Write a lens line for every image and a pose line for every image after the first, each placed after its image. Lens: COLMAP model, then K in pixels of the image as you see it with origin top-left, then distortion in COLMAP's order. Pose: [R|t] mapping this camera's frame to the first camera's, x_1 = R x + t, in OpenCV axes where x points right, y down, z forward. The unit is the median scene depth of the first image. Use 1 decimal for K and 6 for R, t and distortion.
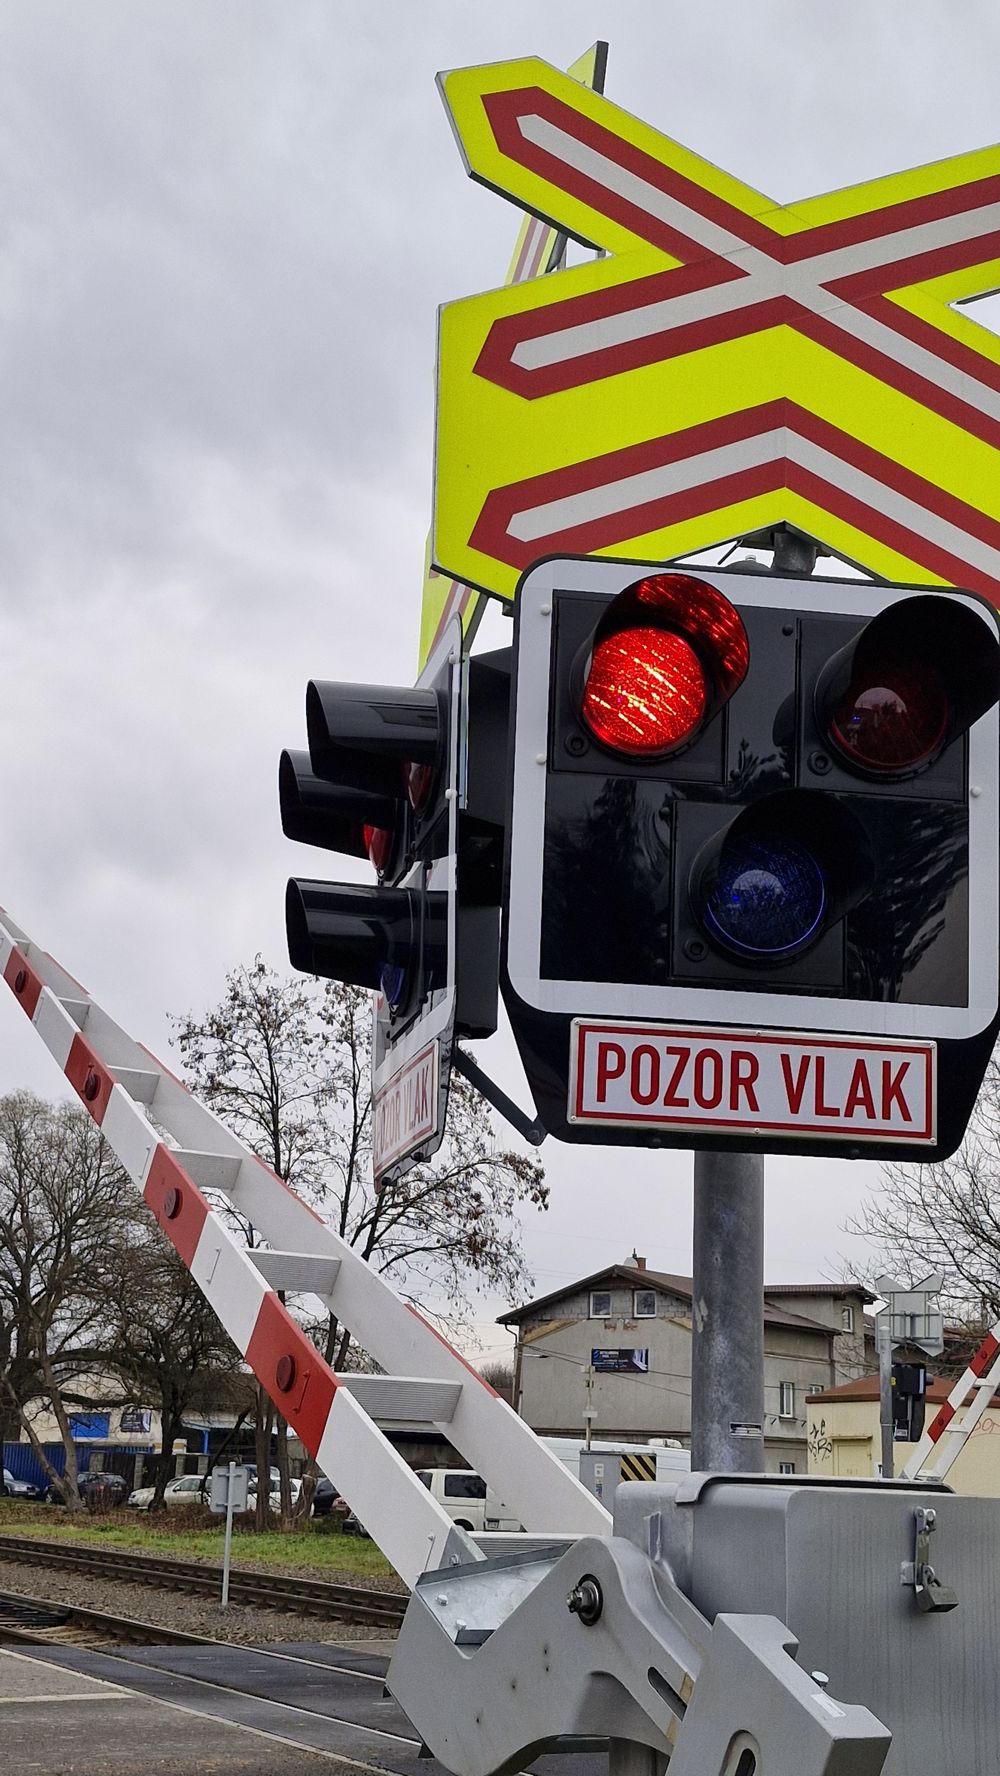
lens RADIAL K [[2070.0, 0, 500.0], [0, 2070.0, 888.0], [0, 0, 1]] dist [0.158432, 0.009218]
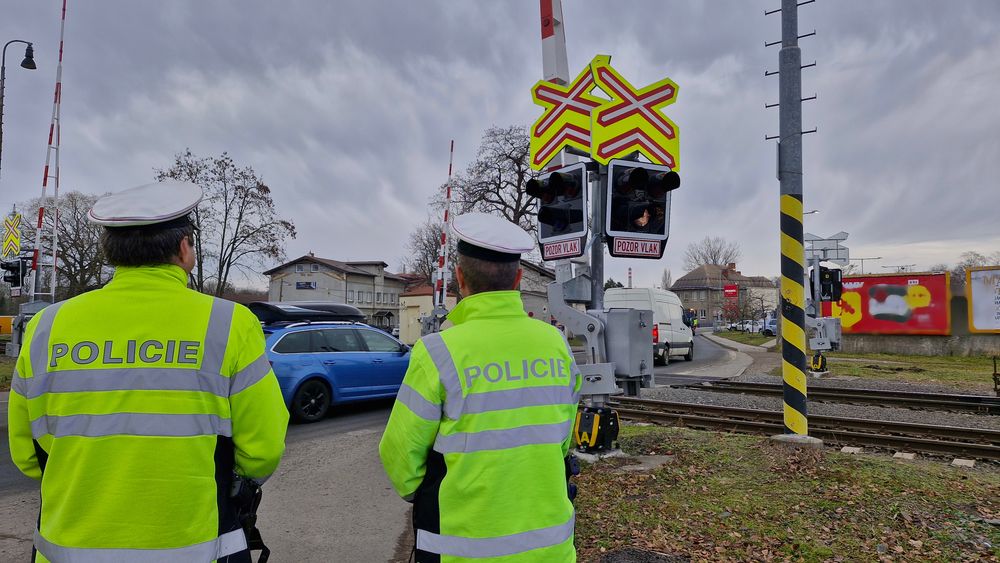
lens RADIAL K [[656.4, 0, 500.0], [0, 656.4, 281.5], [0, 0, 1]] dist [0.076052, -0.001477]
pose [[0.940599, -0.011472, 0.339327, -0.851226], [-0.062372, 0.976582, 0.205907, -0.170474], [-0.333742, -0.214841, 0.917856, -0.643515]]
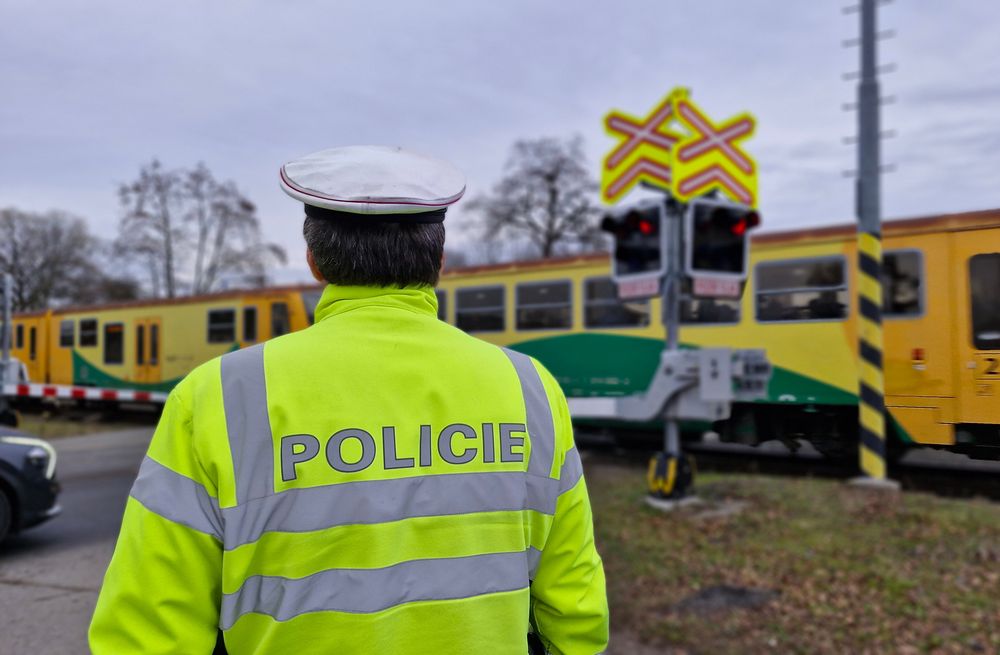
lens RADIAL K [[763.5, 0, 563.5], [0, 763.5, 323.1], [0, 0, 1]] dist [0.081683, 0.001693]
pose [[0.922401, -0.014084, 0.385976, -1.052792], [-0.073293, 0.974794, 0.210724, -0.220987], [-0.379215, -0.222661, 0.898119, -0.794476]]
